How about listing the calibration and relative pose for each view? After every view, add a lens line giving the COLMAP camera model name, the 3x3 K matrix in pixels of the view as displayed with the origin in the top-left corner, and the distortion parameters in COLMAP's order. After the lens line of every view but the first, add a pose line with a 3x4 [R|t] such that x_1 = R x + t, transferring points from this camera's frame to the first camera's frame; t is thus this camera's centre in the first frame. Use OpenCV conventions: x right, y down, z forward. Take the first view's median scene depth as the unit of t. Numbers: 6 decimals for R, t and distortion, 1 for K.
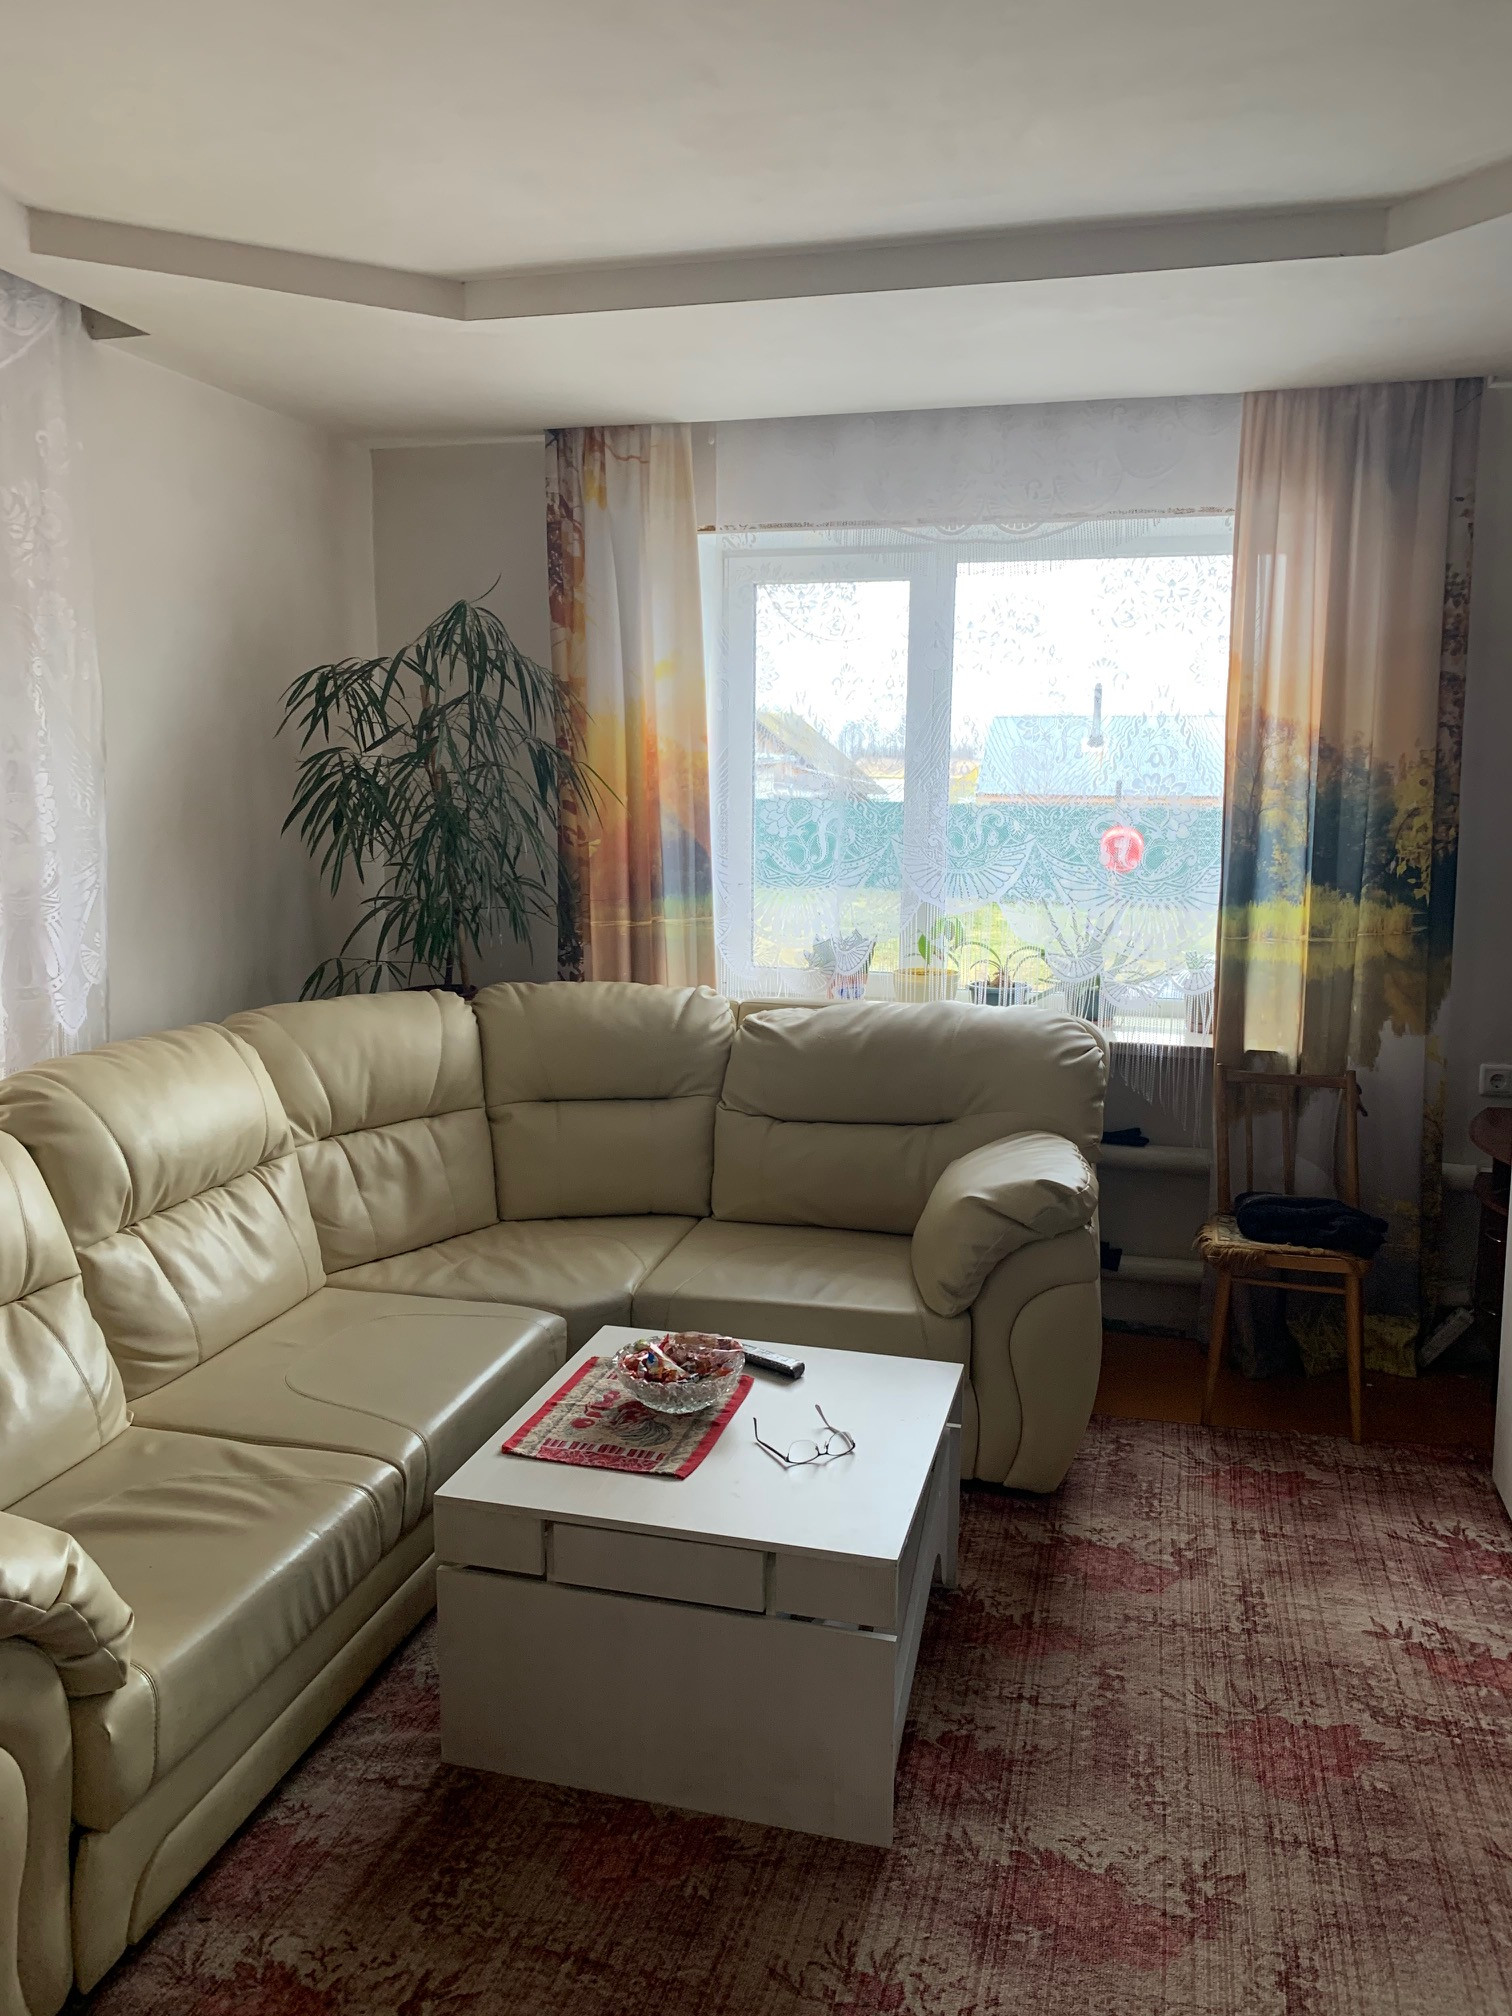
lens RADIAL K [[1540.8, 0, 760.0], [0, 1540.8, 1003.5], [0, 0, 1]] dist [0.008978, -0.009181]
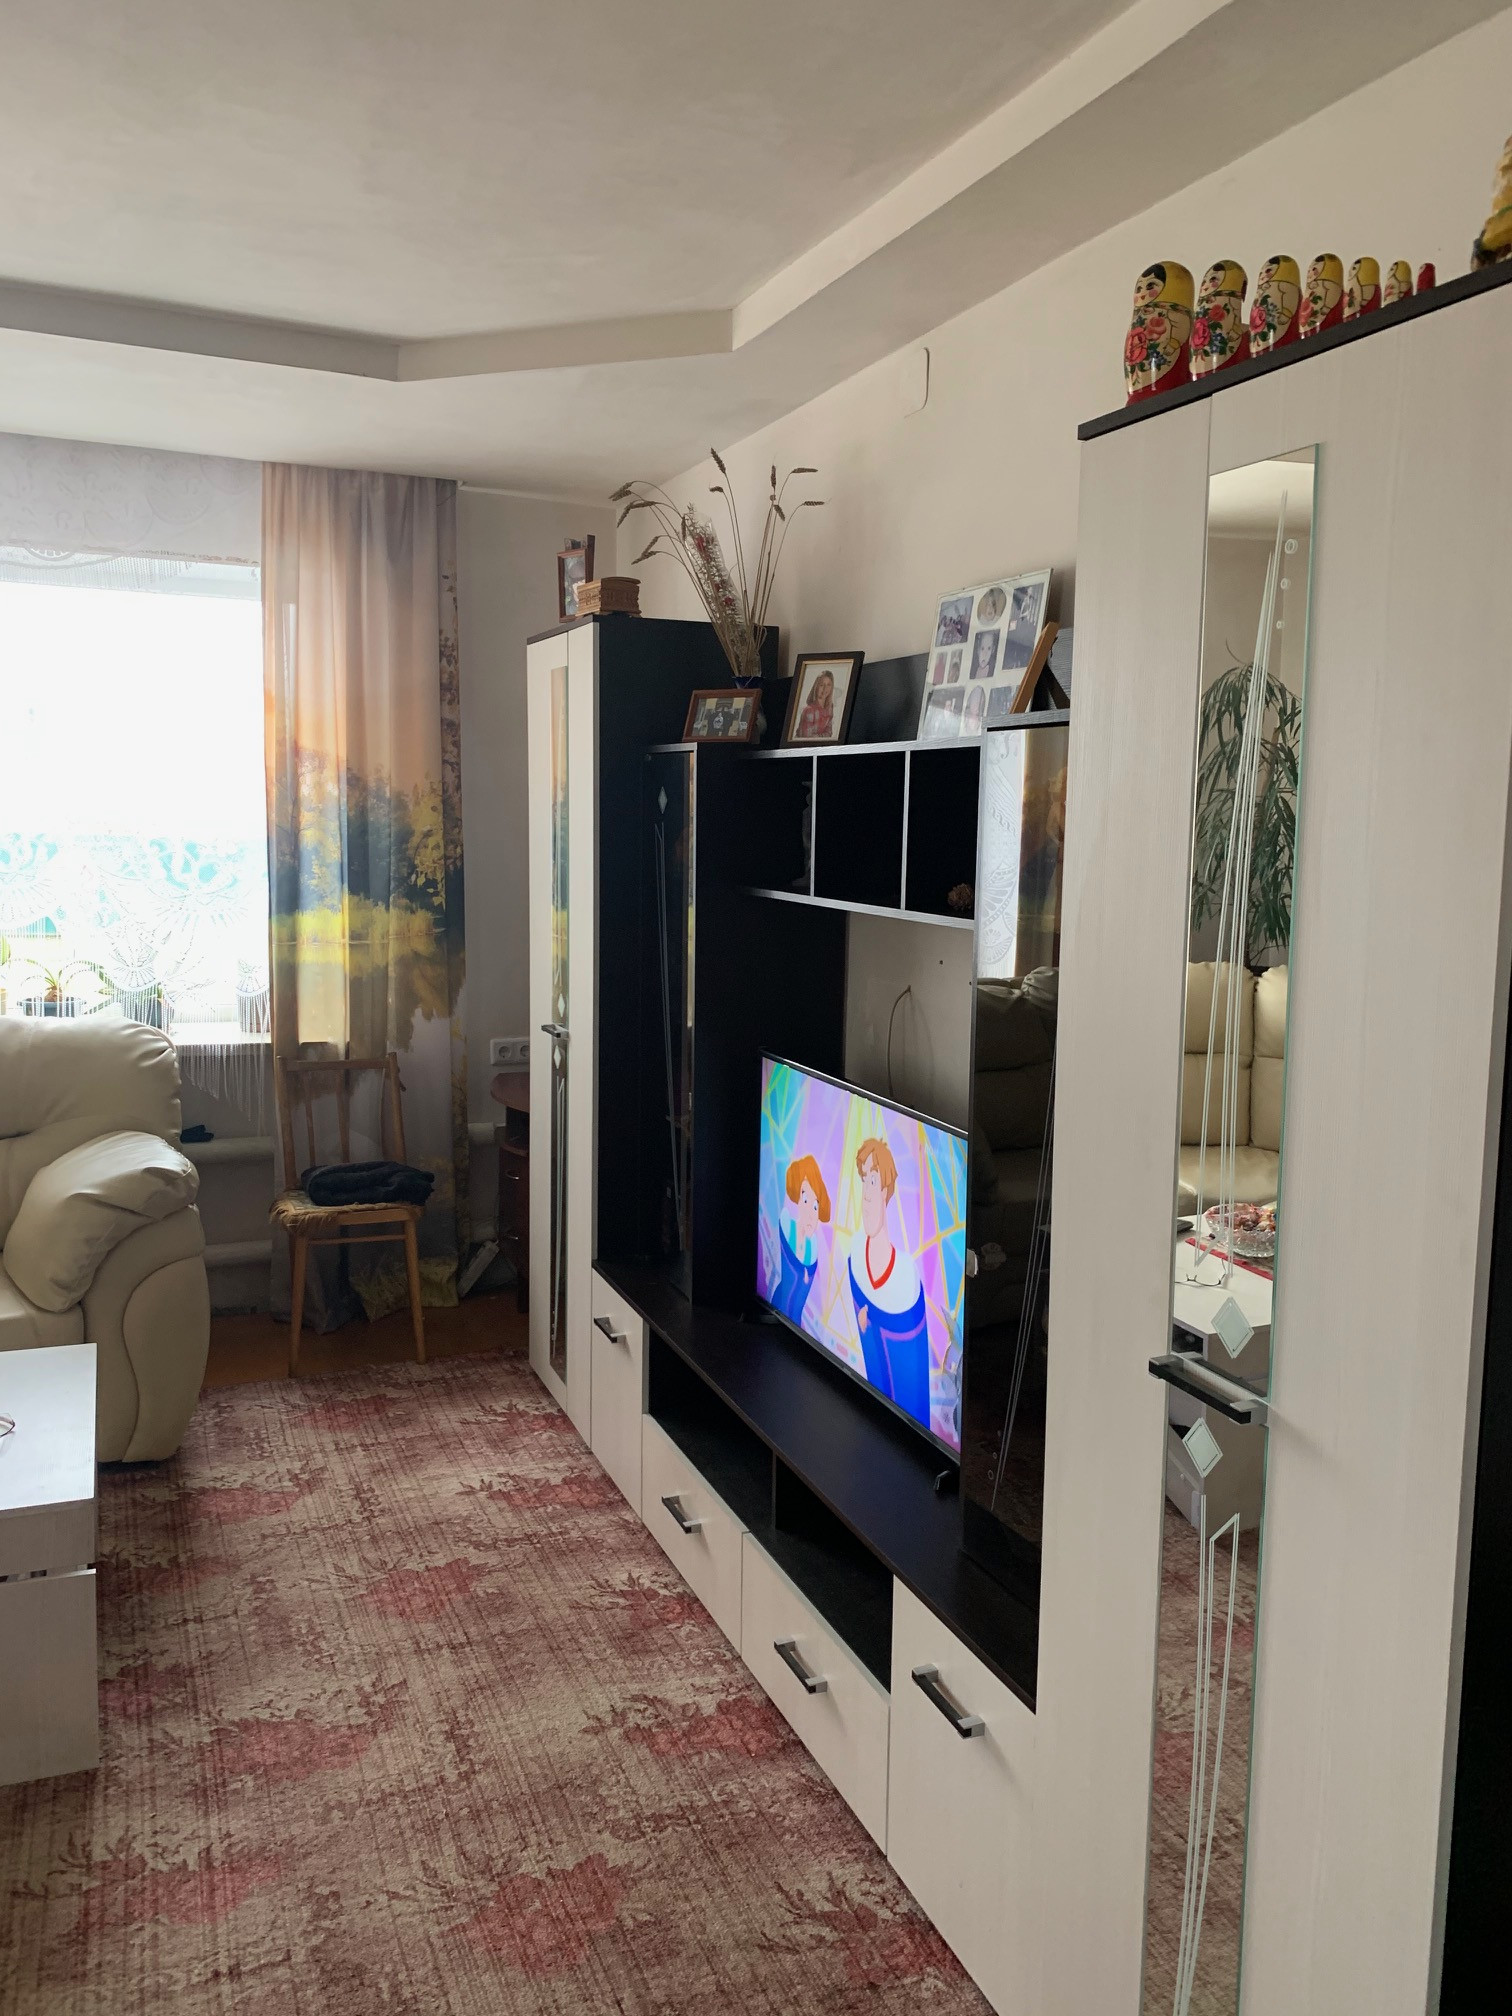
lens RADIAL K [[1532.1, 0, 750.1], [0, 1532.1, 983.8], [0, 0, 1]] dist [0.026244, -0.019402]
pose [[0.797793, -0.049458, 0.600900, -0.118175], [0.066174, 0.997792, -0.005733, 0.019520], [-0.599289, 0.044338, 0.799304, -0.118549]]
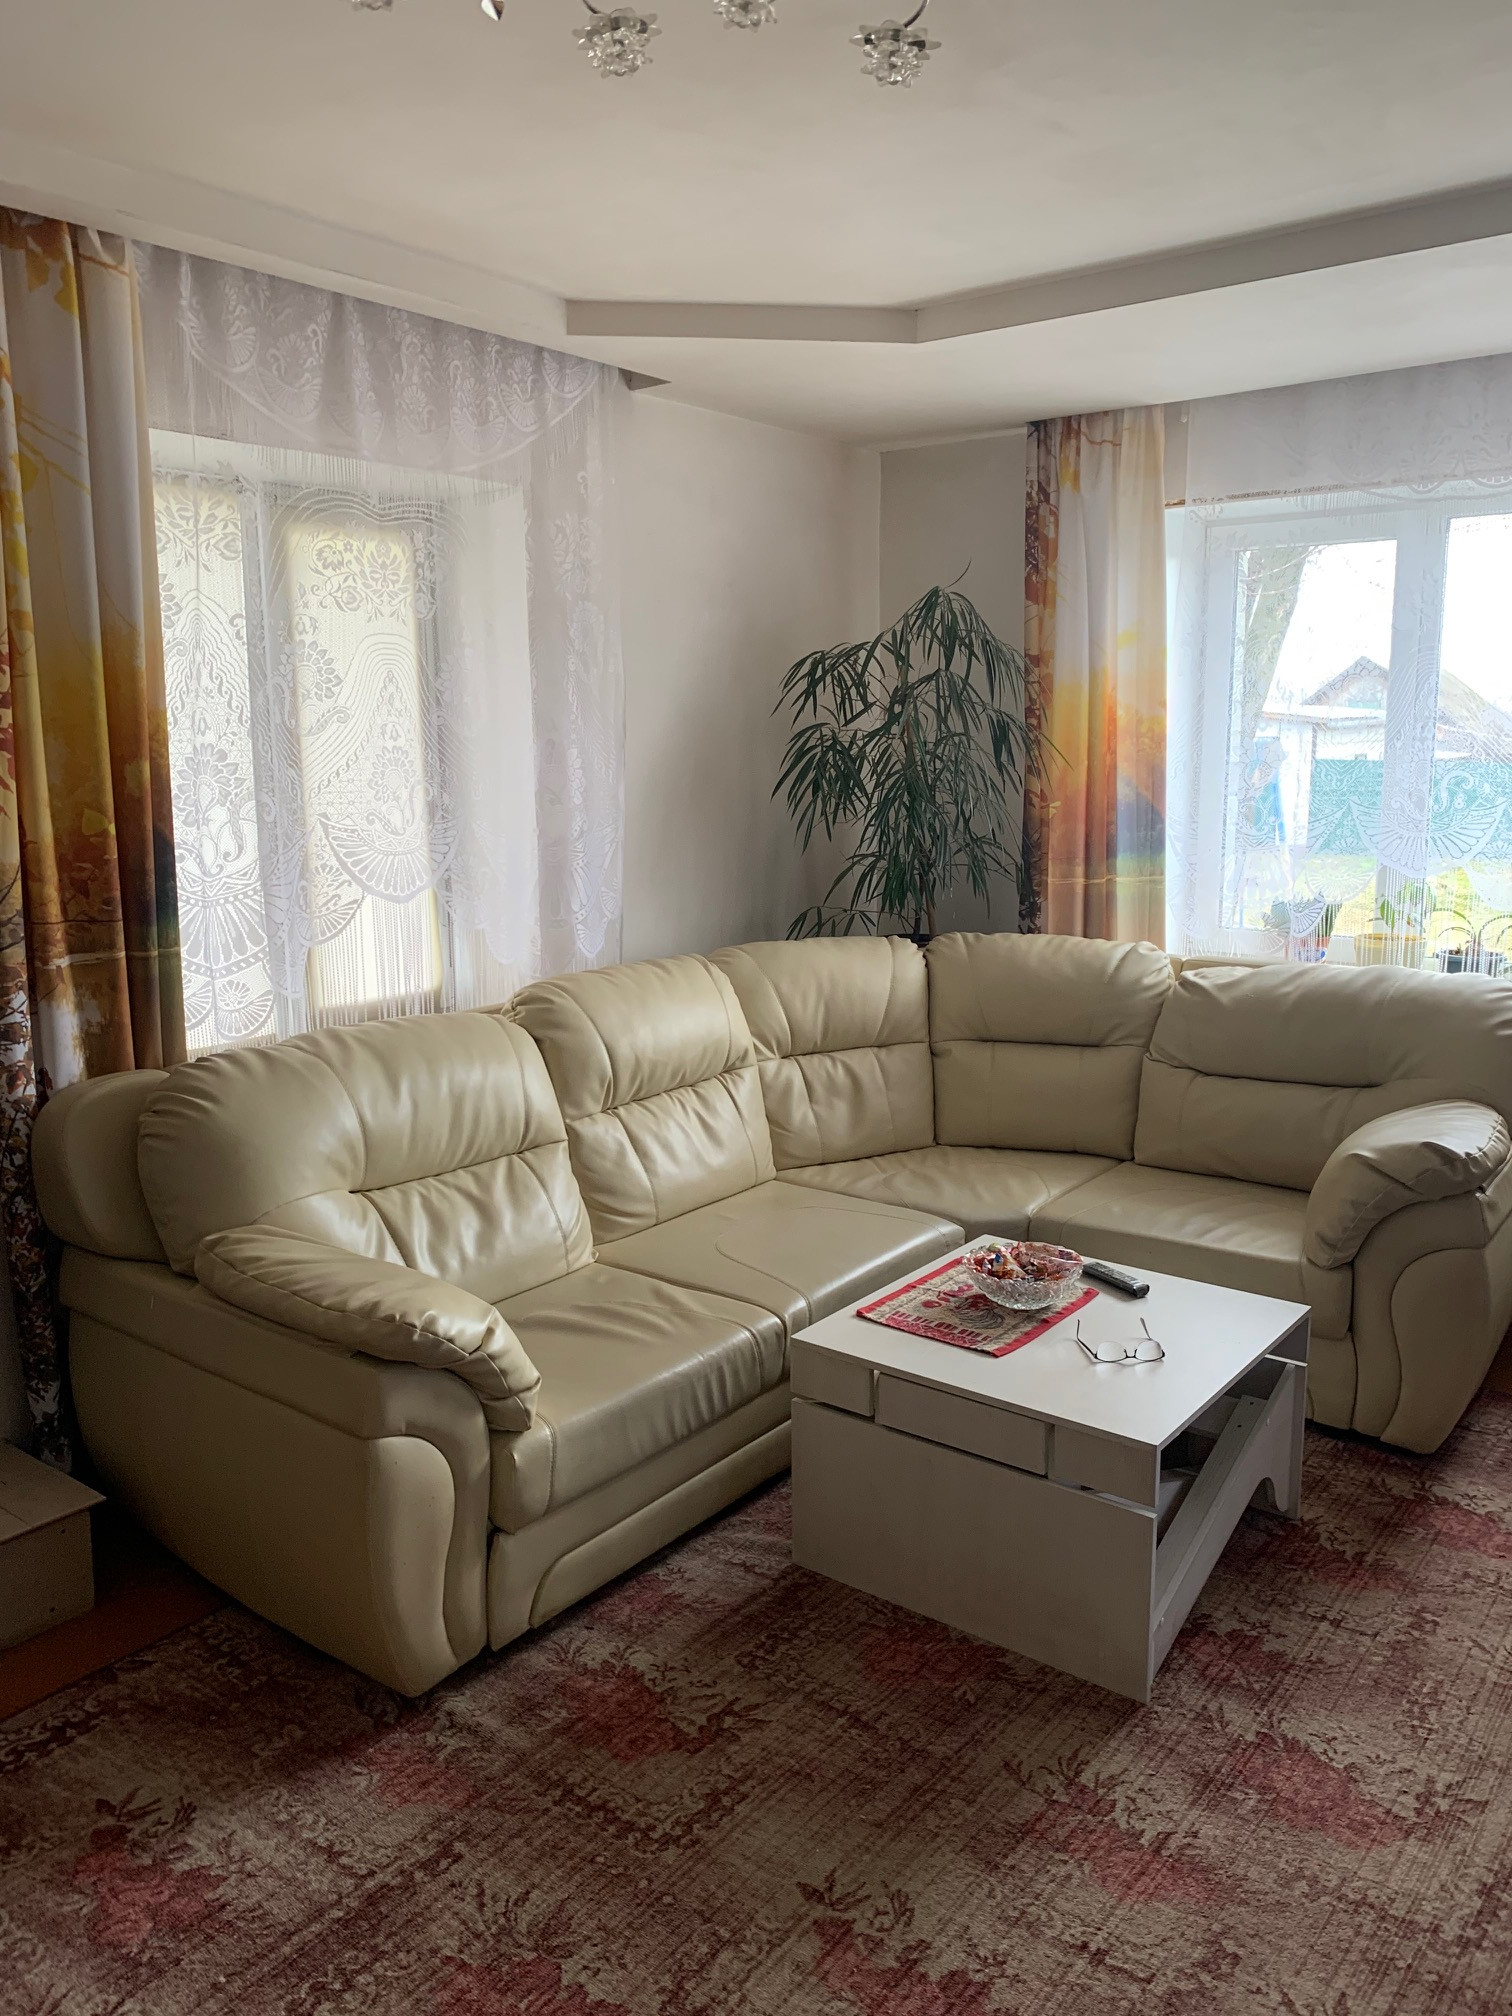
lens RADIAL K [[1532.1, 0, 750.1], [0, 1532.1, 983.8], [0, 0, 1]] dist [0.026244, -0.019402]
pose [[0.924615, 0.048204, -0.377841, 0.143726], [-0.044016, 0.998836, 0.019718, 0.010900], [0.378352, -0.001601, 0.925661, -0.094638]]
